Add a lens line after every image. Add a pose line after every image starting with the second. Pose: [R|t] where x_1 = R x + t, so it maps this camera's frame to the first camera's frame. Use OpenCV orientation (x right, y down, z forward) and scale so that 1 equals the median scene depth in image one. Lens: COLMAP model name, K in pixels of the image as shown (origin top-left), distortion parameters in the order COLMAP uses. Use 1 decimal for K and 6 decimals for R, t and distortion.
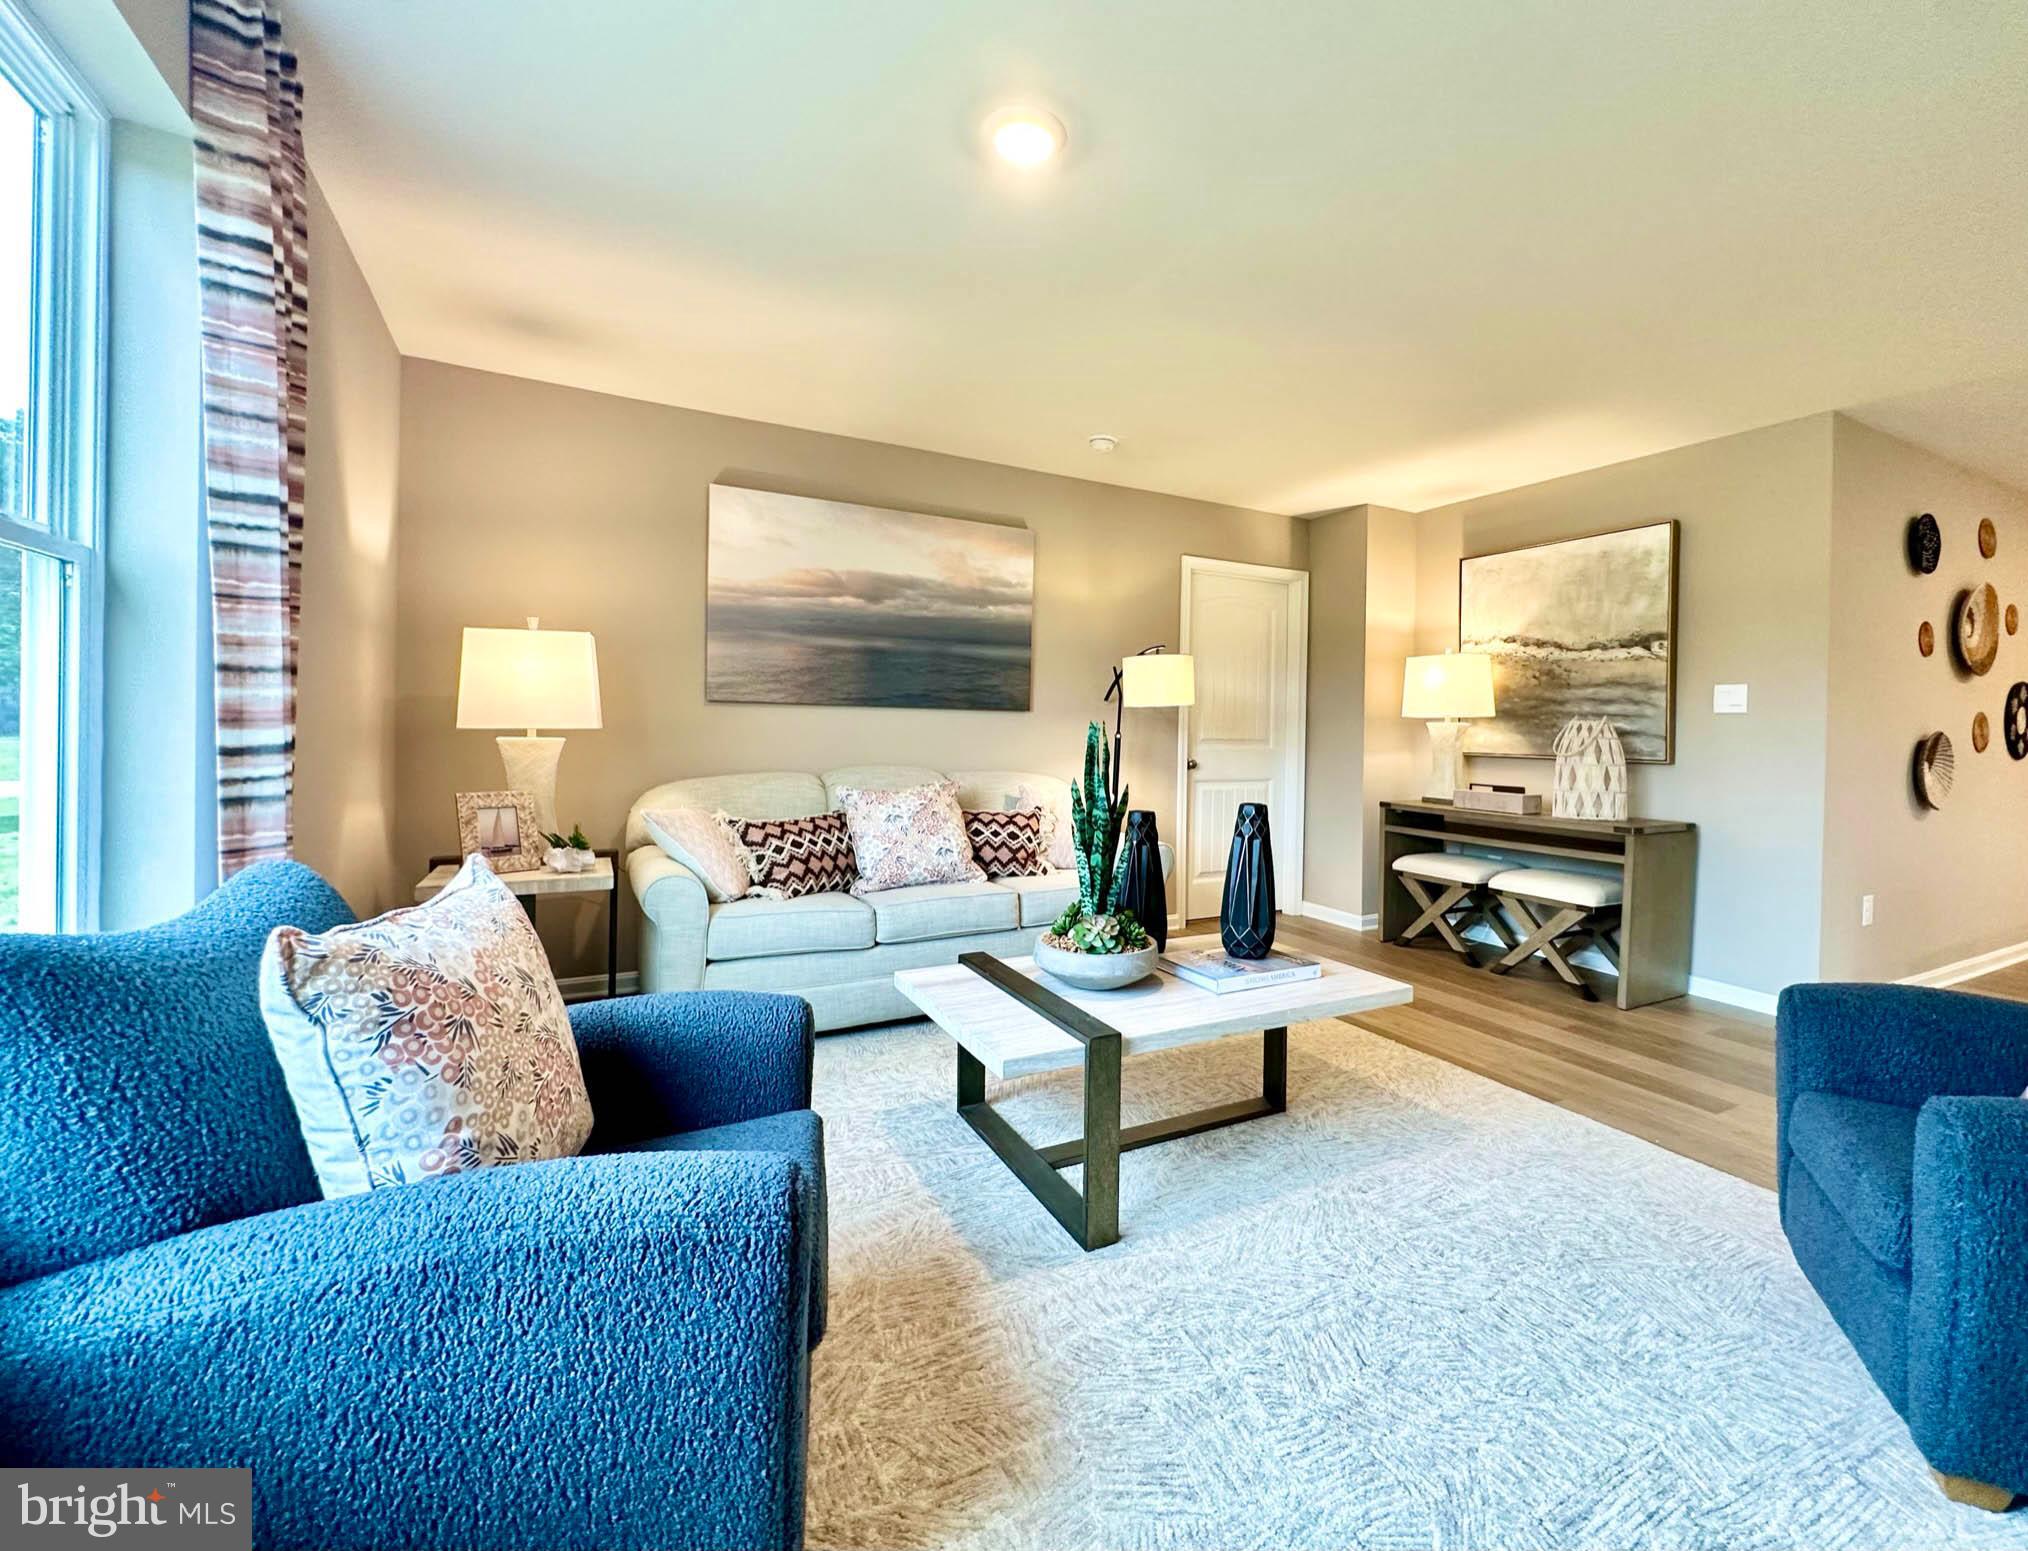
lens RADIAL K [[865.2, 0, 1066.5], [0, 865.2, 733.1], [0, 0, 1]] dist [-0.004446, 0.001520]
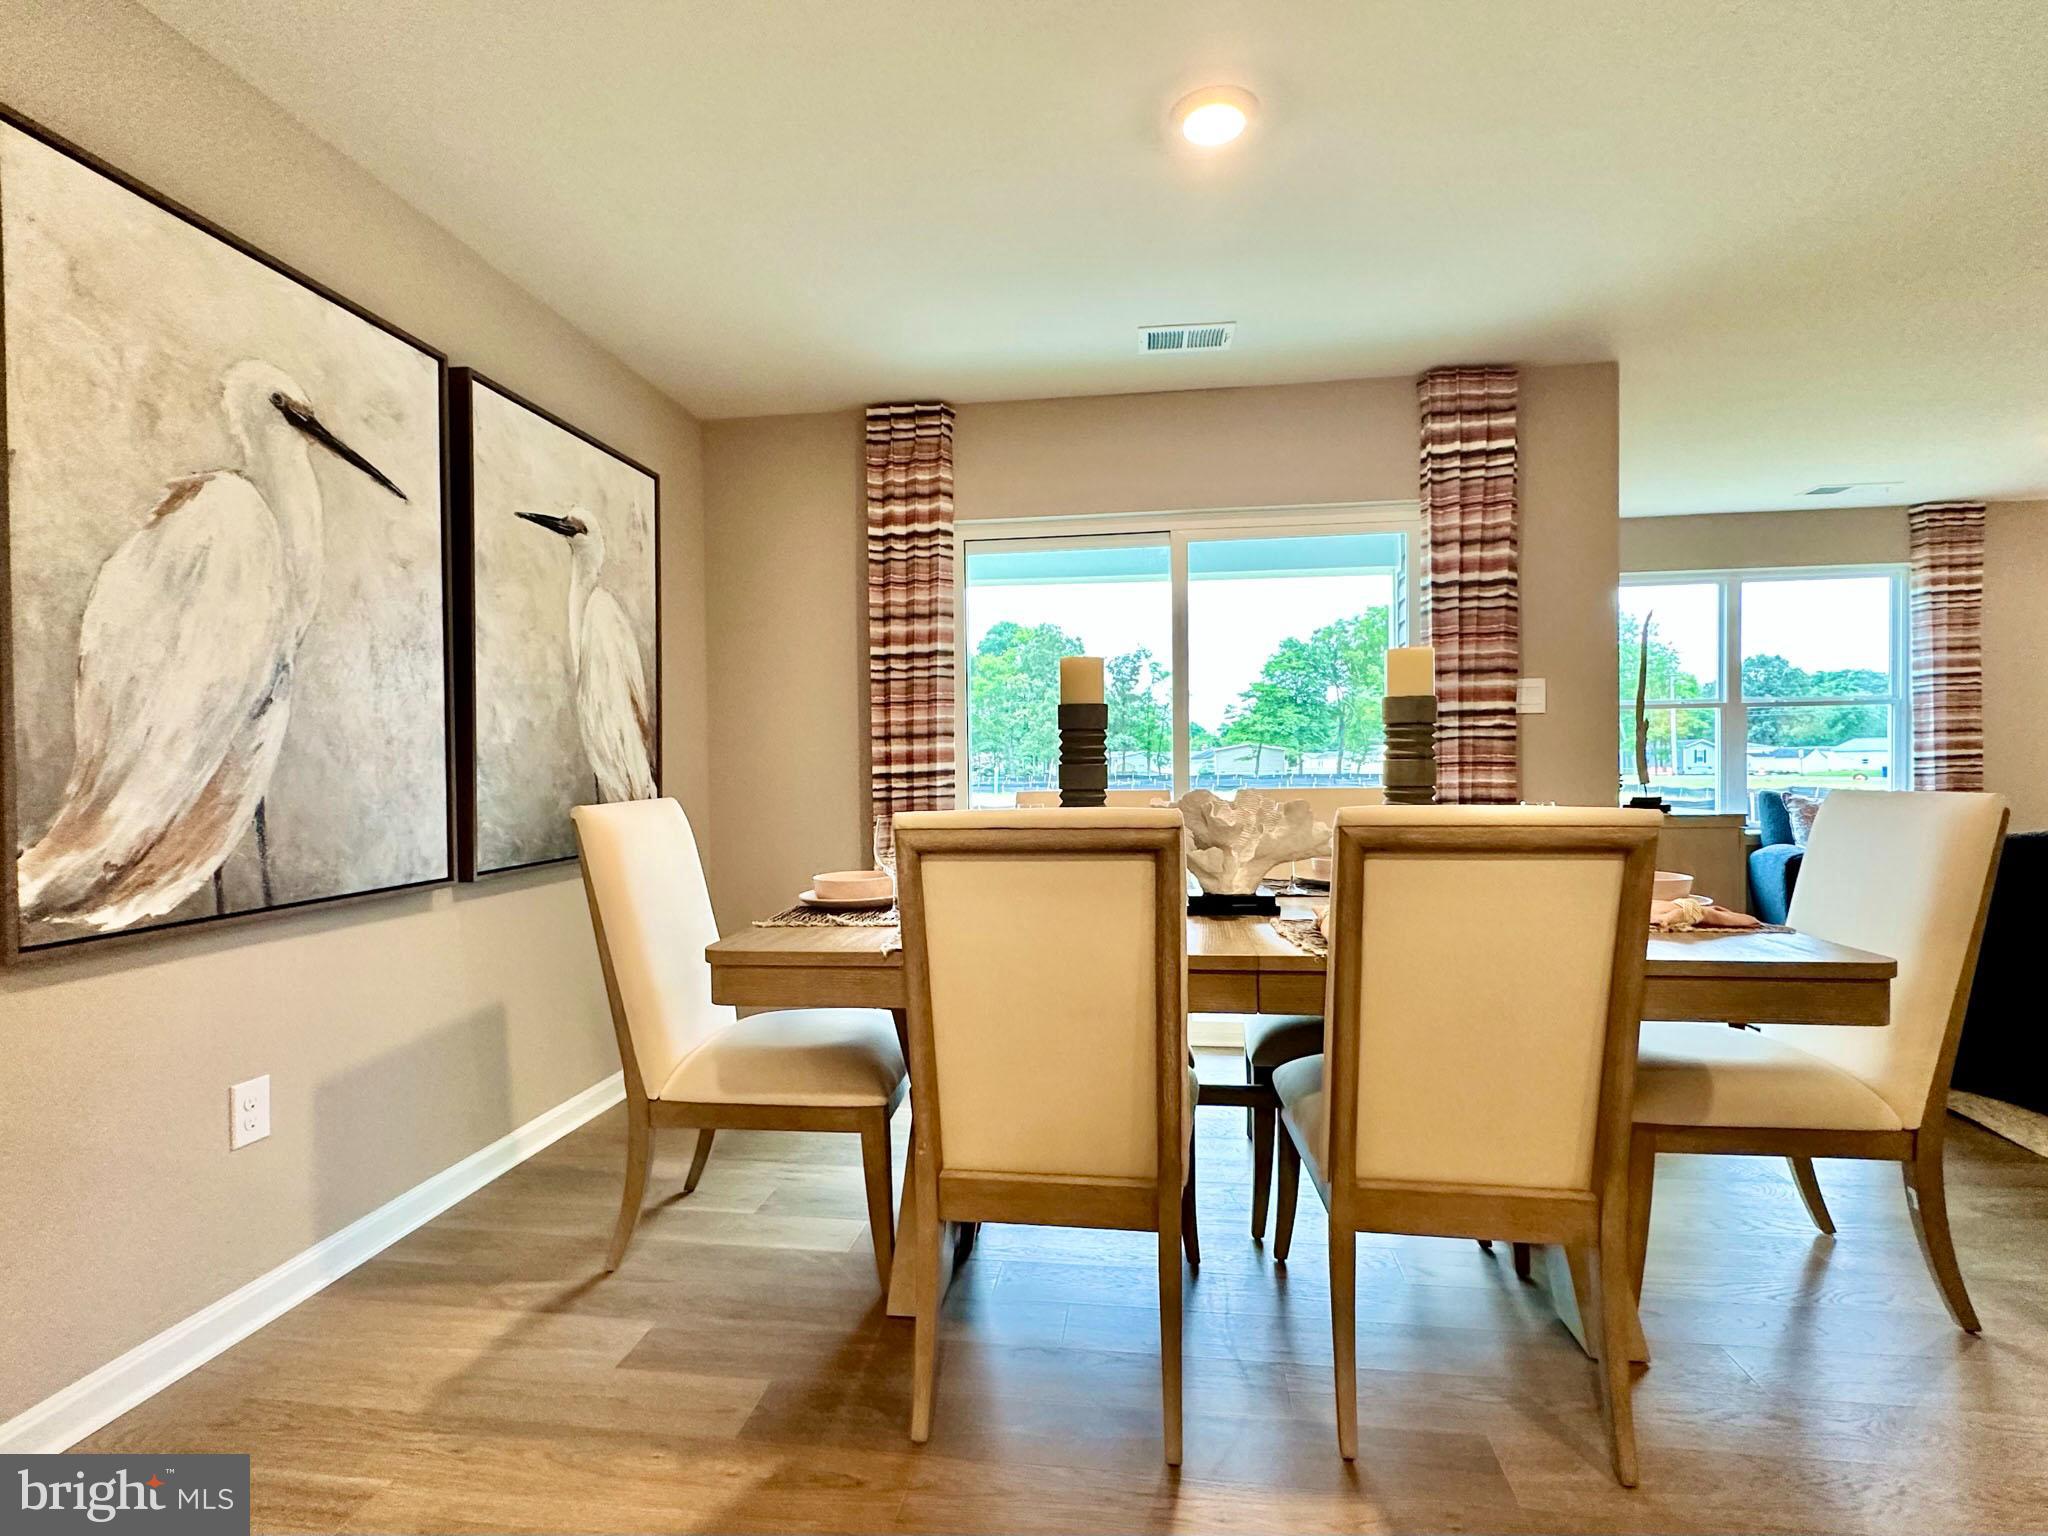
lens RADIAL K [[998.1, 0, 1017.0], [0, 998.1, 782.6], [0, 0, 1]] dist [-0.000157, 0.000988]
pose [[-0.602719, 0.002146, -0.797951, 1.475054], [-0.001575, 0.999991, 0.003879, 0.037320], [0.797952, 0.003595, -0.602710, 0.214570]]
